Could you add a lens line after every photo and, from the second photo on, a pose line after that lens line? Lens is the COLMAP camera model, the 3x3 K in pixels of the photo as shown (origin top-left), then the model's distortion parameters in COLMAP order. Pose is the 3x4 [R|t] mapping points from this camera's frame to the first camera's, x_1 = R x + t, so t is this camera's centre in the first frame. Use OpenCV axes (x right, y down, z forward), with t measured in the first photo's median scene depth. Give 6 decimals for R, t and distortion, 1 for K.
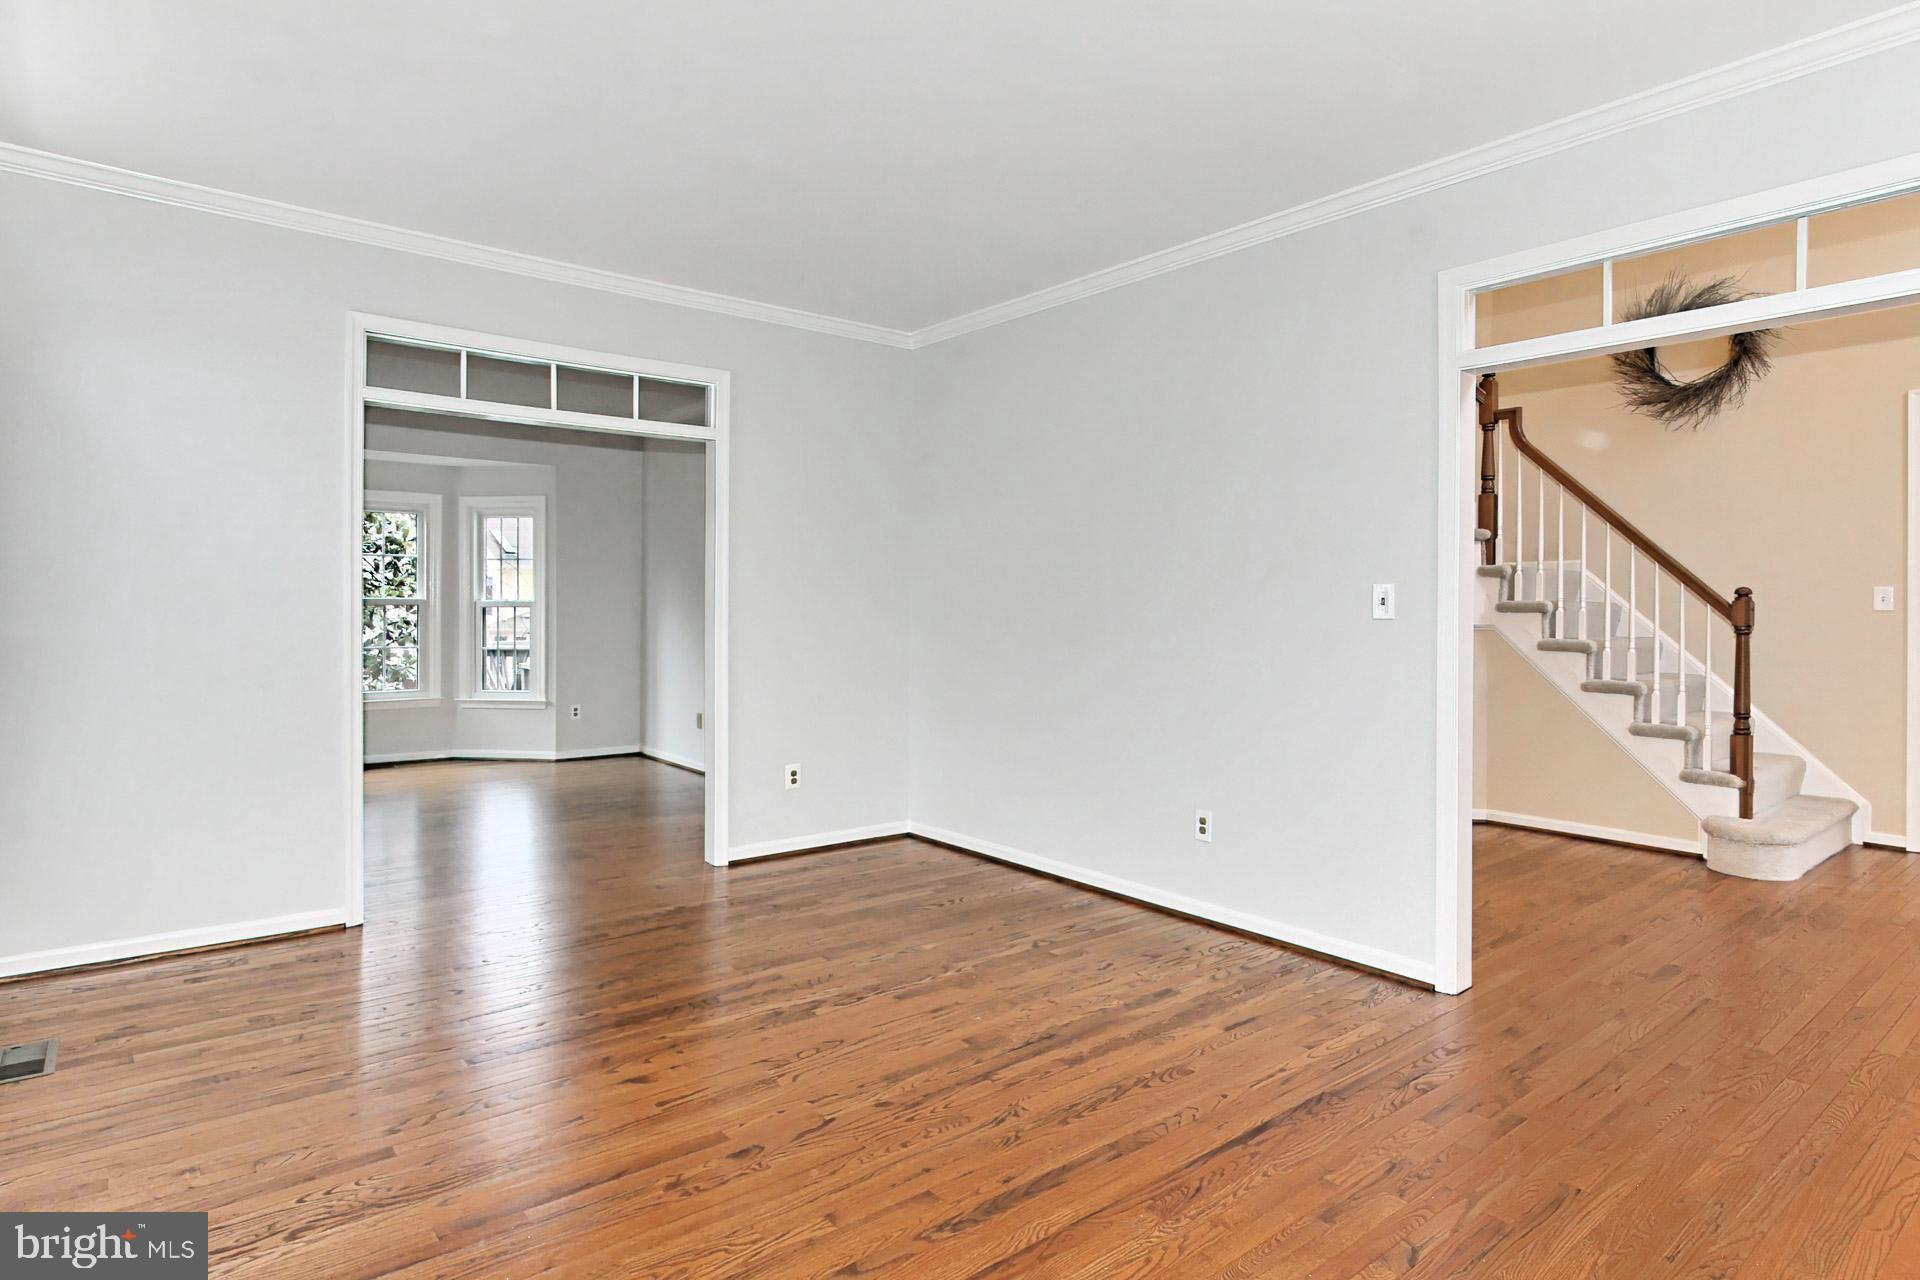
lens RADIAL K [[1070.6, 0, 969.7], [0, 1070.6, 626.7], [0, 0, 1]] dist [0.000044, 0.001660]
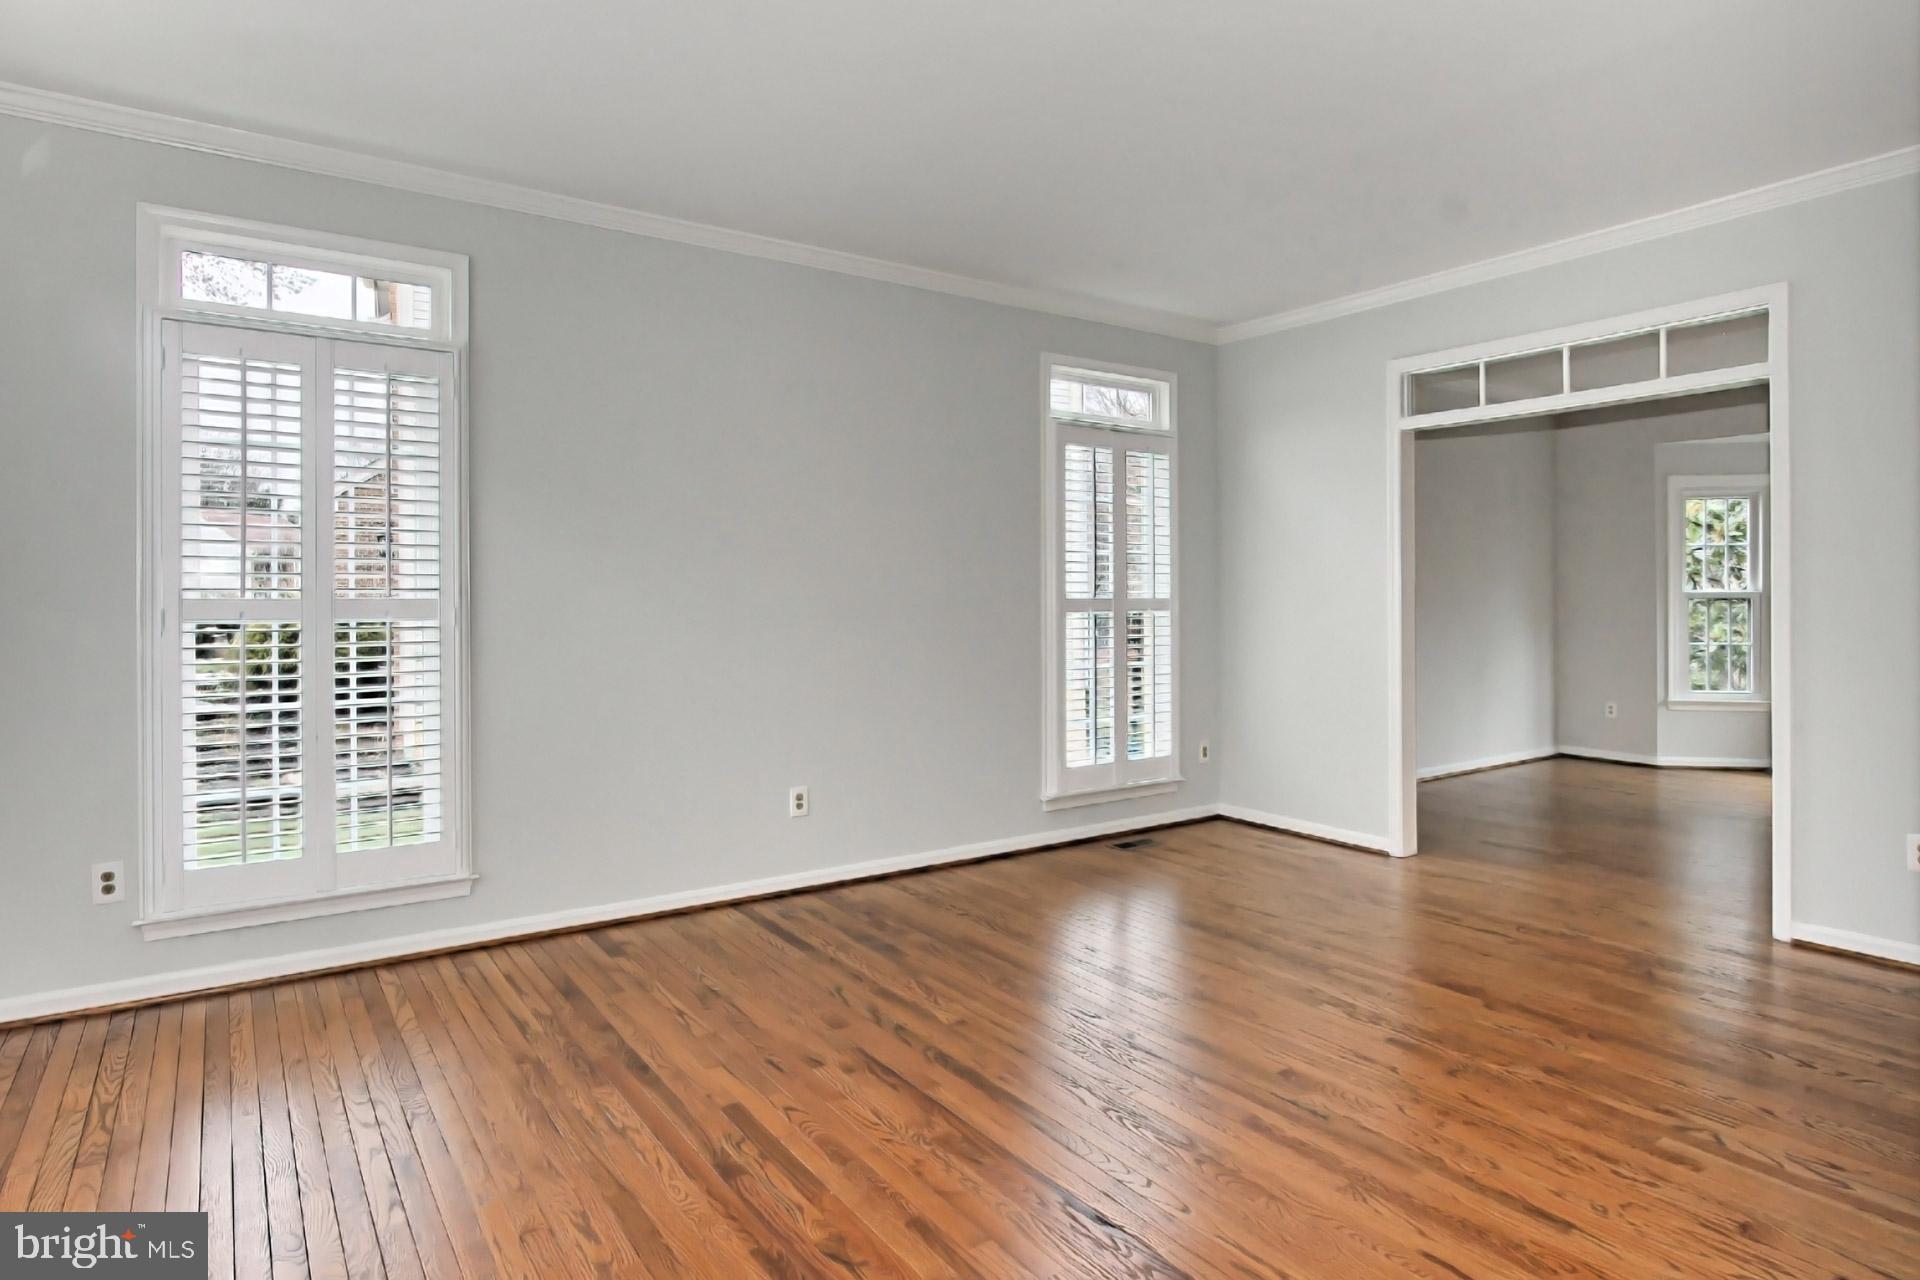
lens RADIAL K [[1070.6, 0, 969.2], [0, 1070.6, 628.3], [0, 0, 1]] dist [0.000044, 0.001660]
pose [[-0.077022, 0.025136, -0.996712, 0.734737], [-0.016024, 0.999522, 0.026445, -0.009139], [0.996901, 0.018008, -0.076583, 0.633820]]
